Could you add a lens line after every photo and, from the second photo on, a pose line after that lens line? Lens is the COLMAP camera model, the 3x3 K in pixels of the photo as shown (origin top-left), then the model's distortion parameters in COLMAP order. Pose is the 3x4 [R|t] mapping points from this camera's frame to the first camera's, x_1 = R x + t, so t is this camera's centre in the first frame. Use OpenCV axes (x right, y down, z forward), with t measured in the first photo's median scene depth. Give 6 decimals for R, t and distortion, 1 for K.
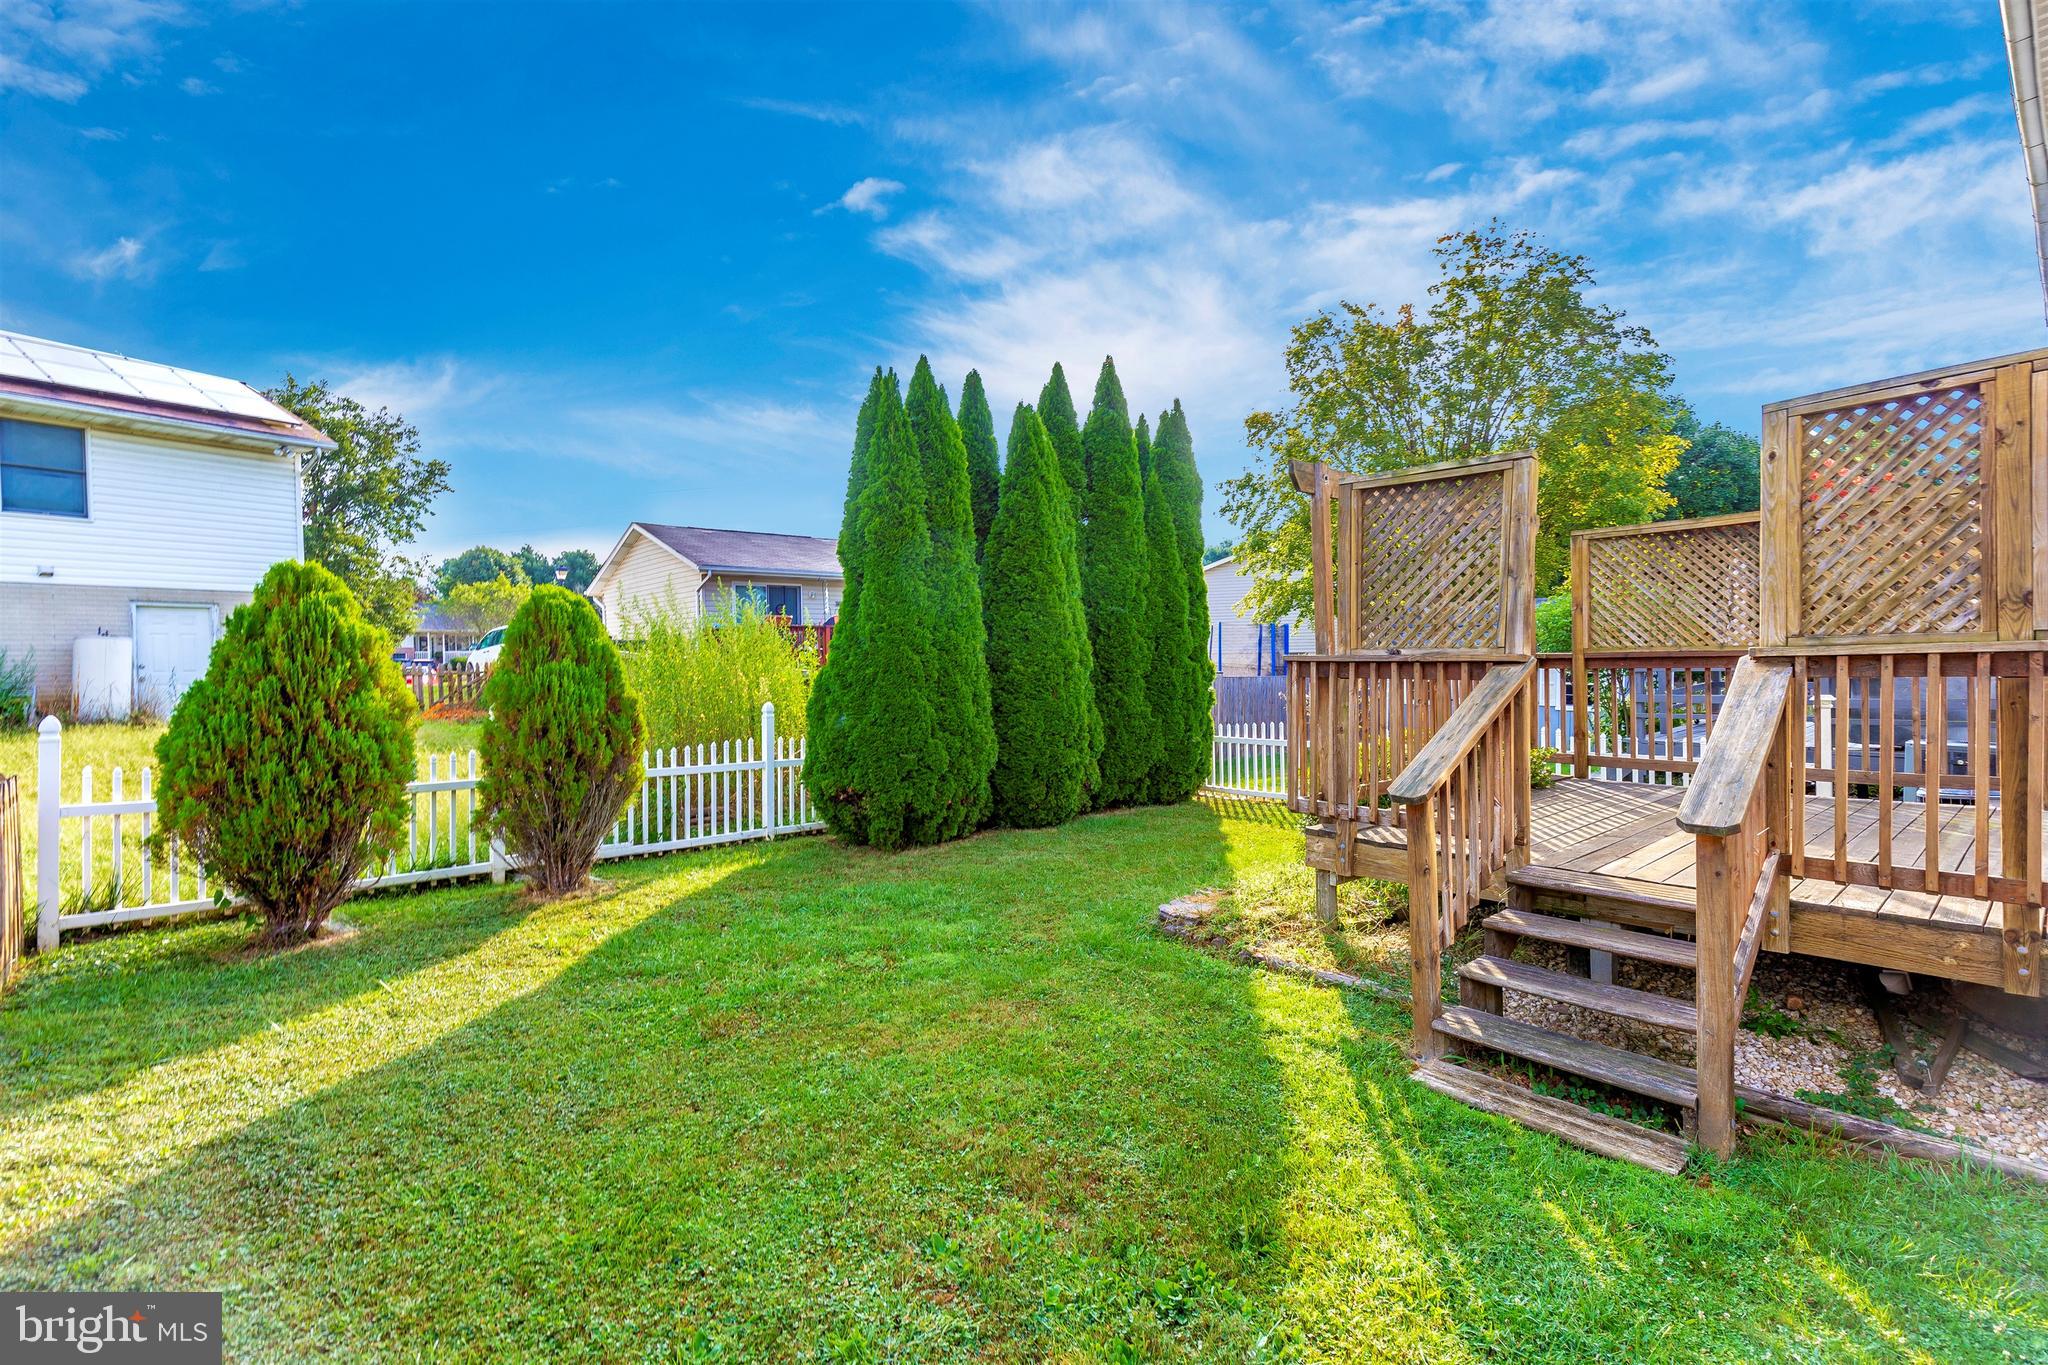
lens RADIAL K [[927.1, 0, 1022.8], [0, 927.1, 668.6], [0, 0, 1]] dist [0.013970, -0.000553]
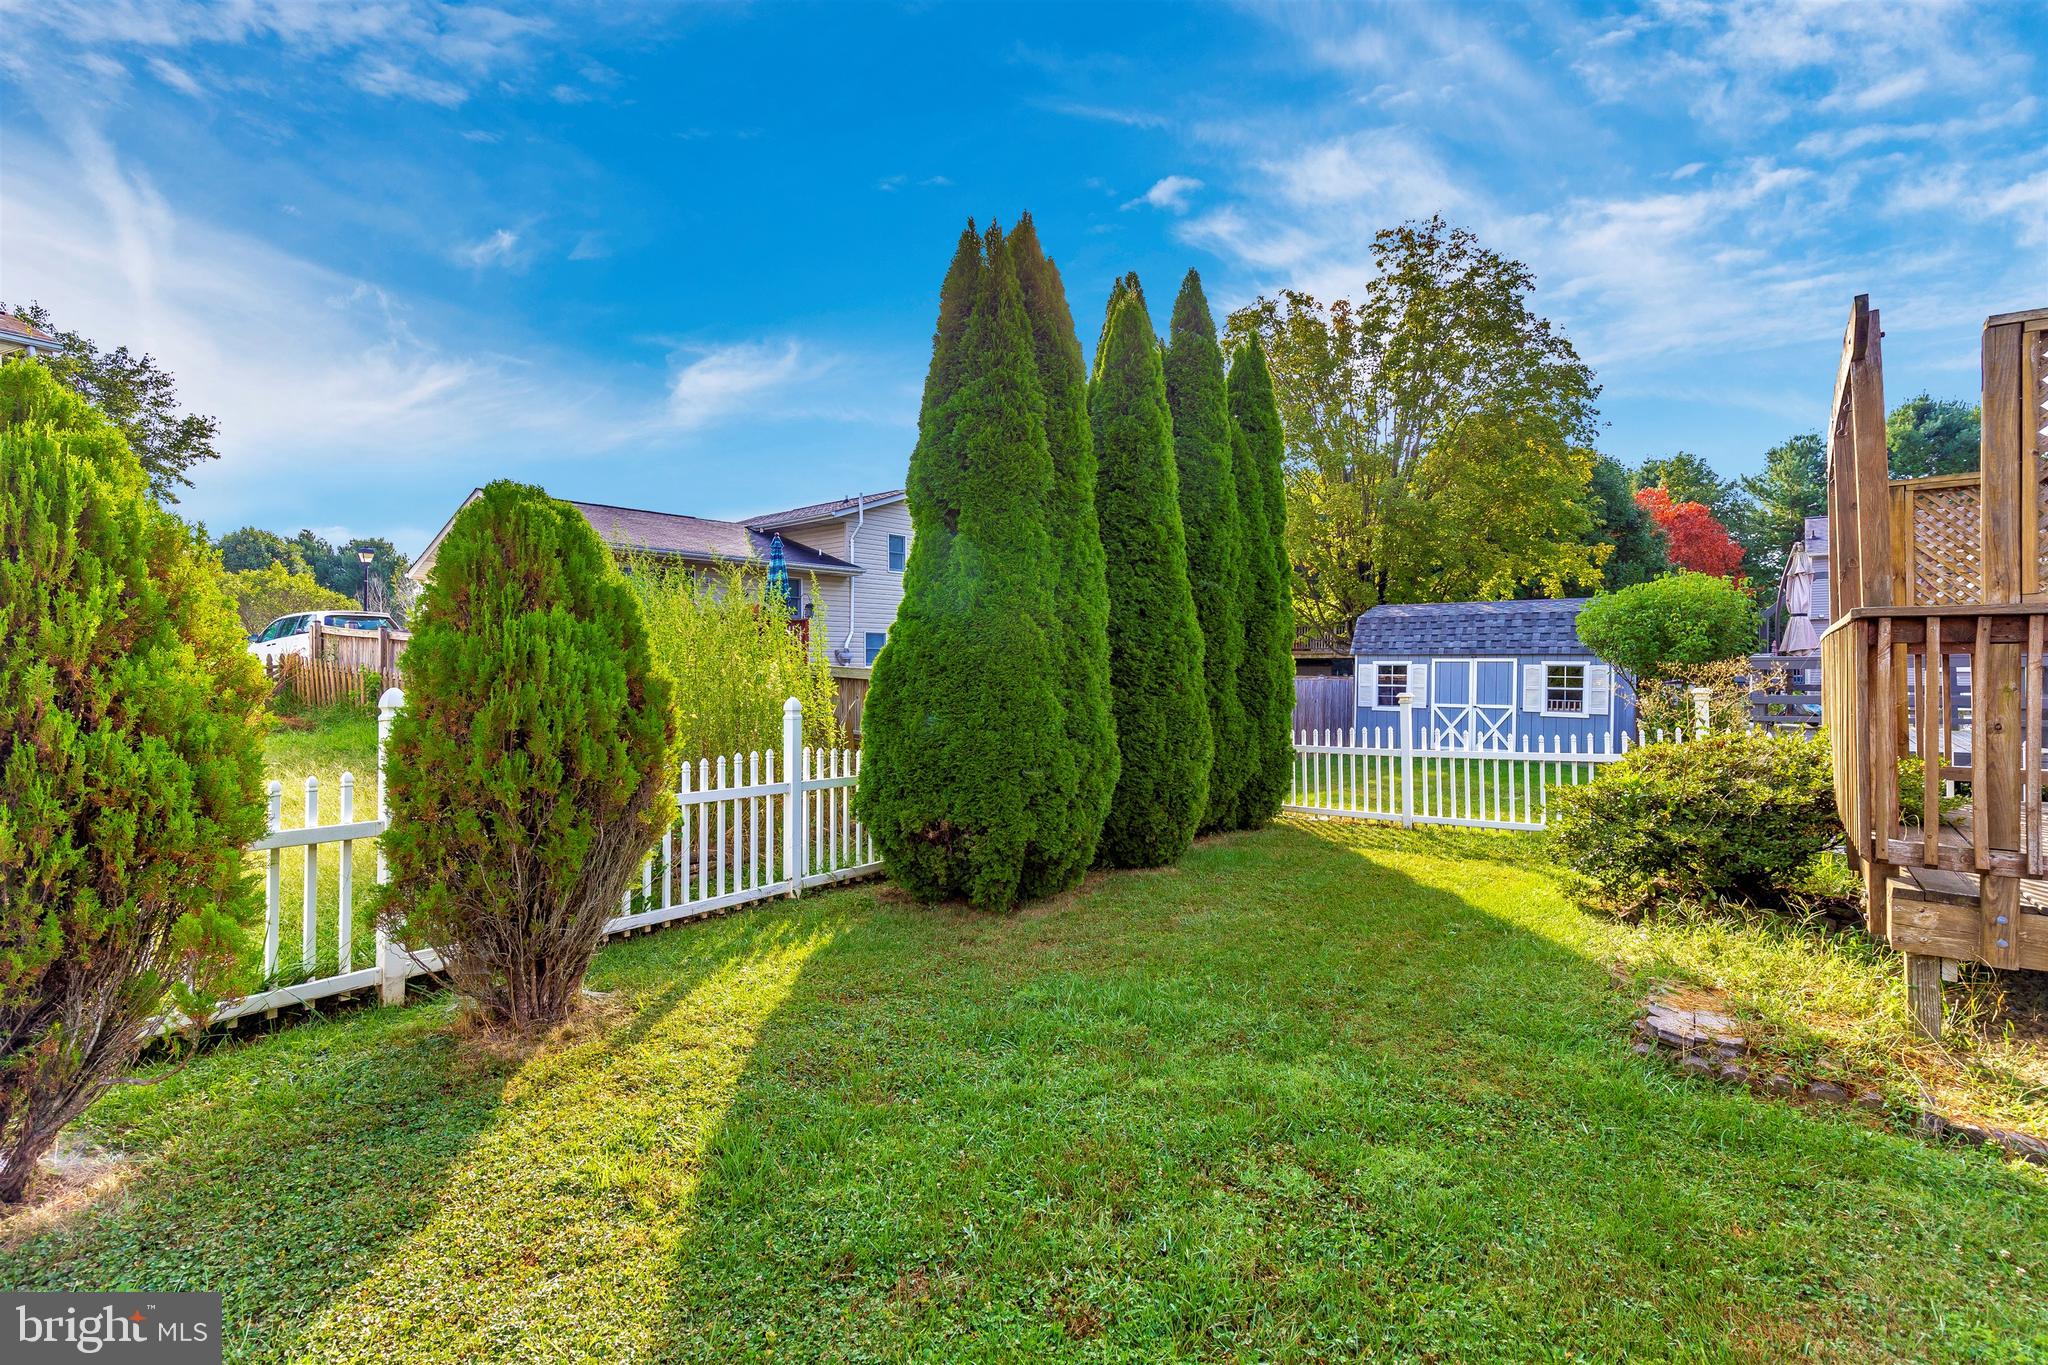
lens RADIAL K [[927.1, 0, 1022.8], [0, 927.1, 668.6], [0, 0, 1]] dist [0.013970, -0.000553]
pose [[0.985352, 0.009044, 0.170294, -0.281190], [-0.006936, 0.999892, -0.012970, 0.028709], [-0.170393, 0.011599, 0.985308, 0.365122]]
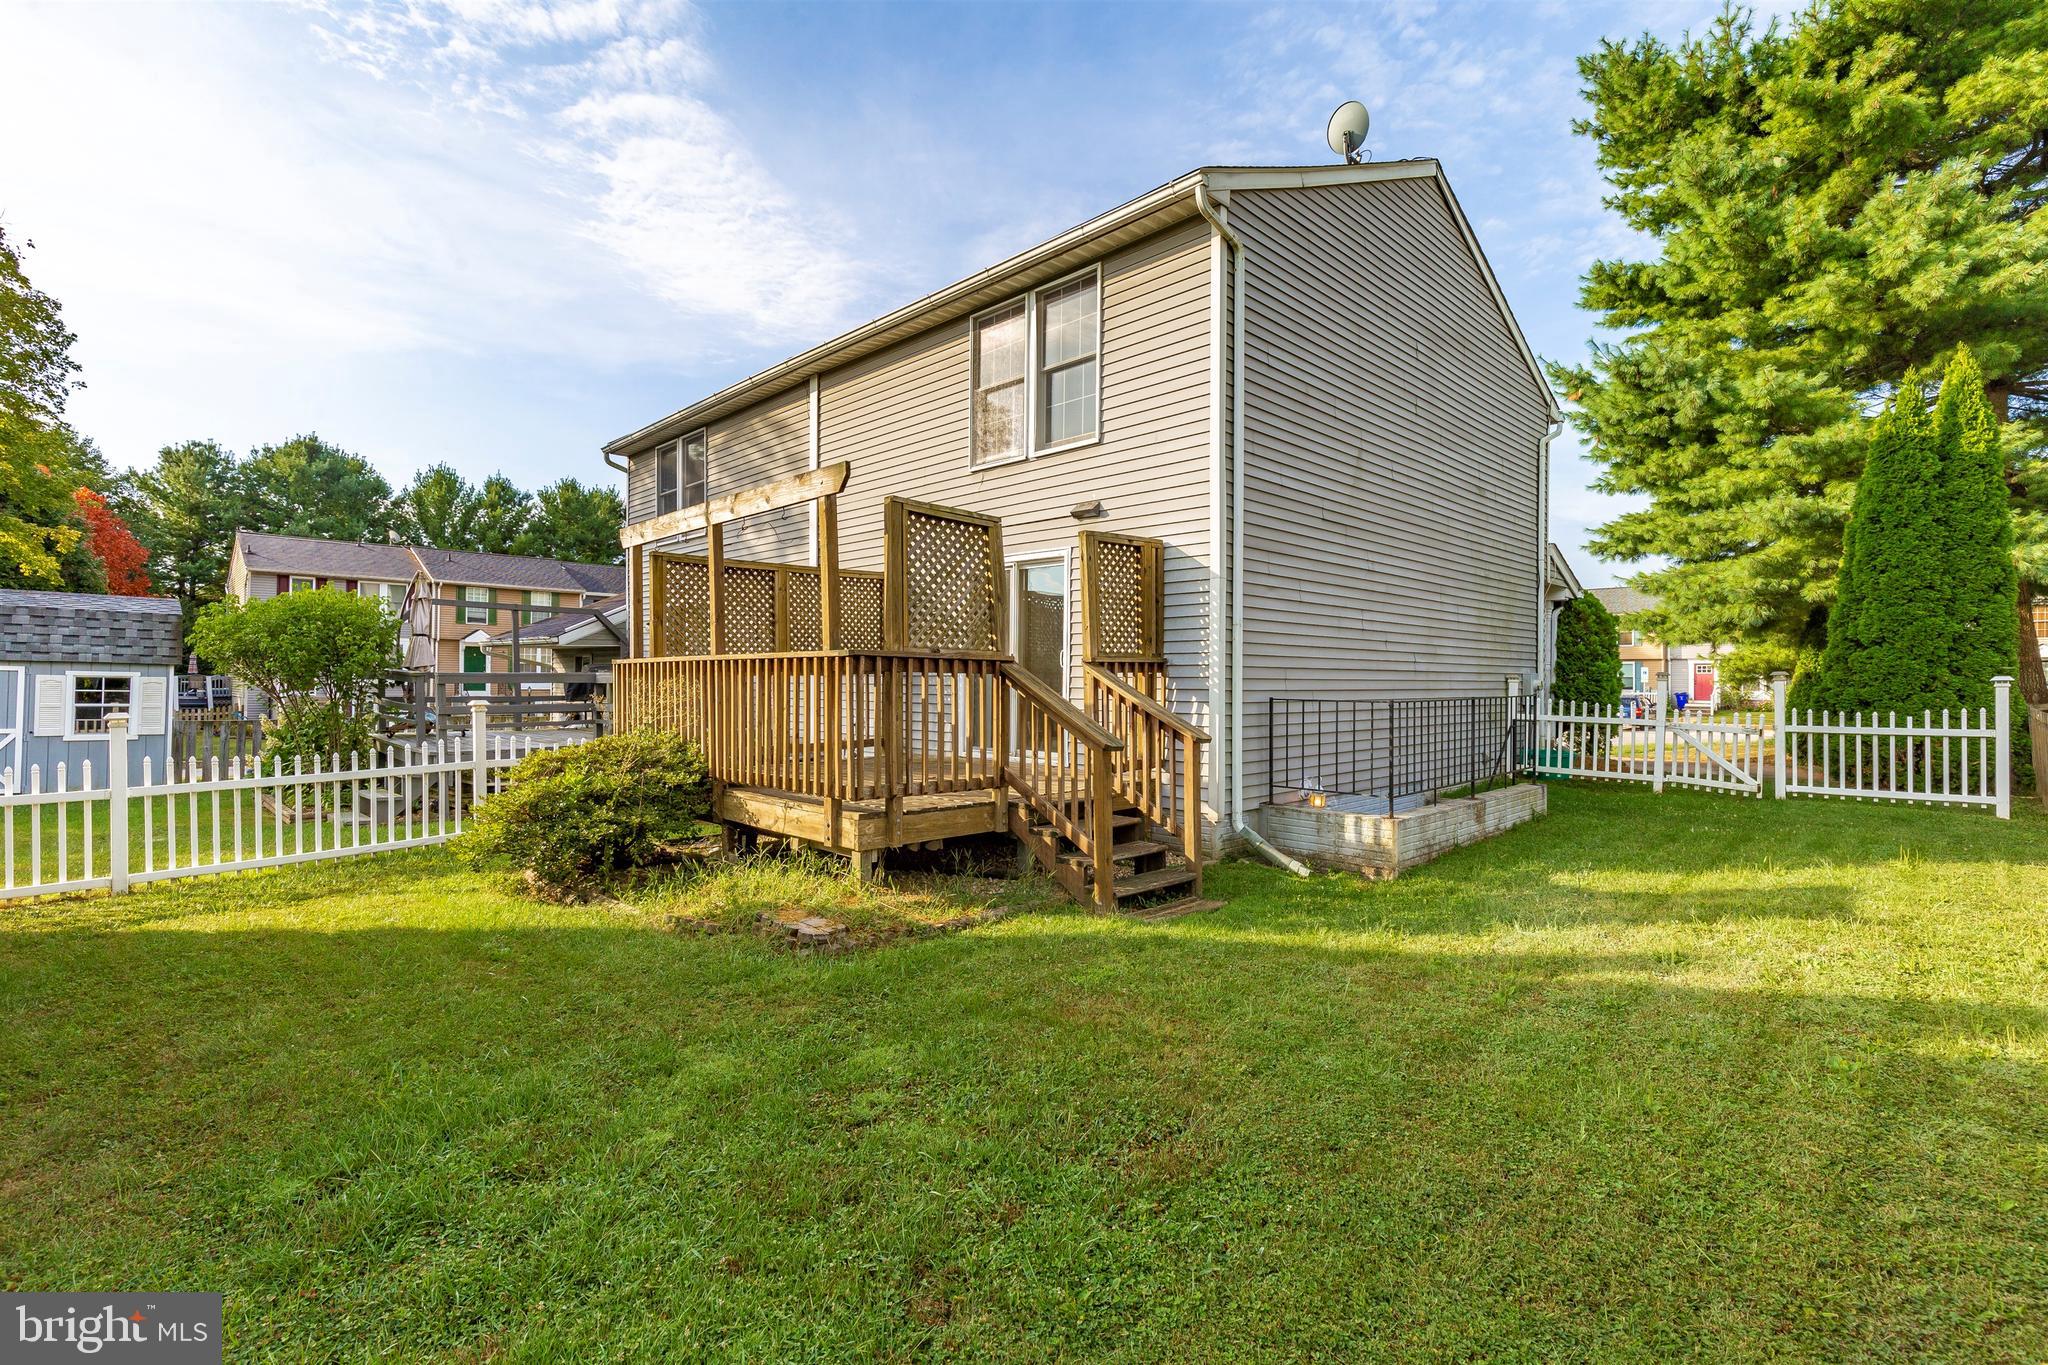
lens RADIAL K [[927.2, 0, 1024.6], [0, 927.2, 664.7], [0, 0, 1]] dist [0.013517, -0.000766]
pose [[-0.059836, 0.030226, 0.997750, -0.573570], [0.006268, 0.999533, -0.029904, 0.026435], [-0.998189, 0.004465, -0.059997, 0.661265]]
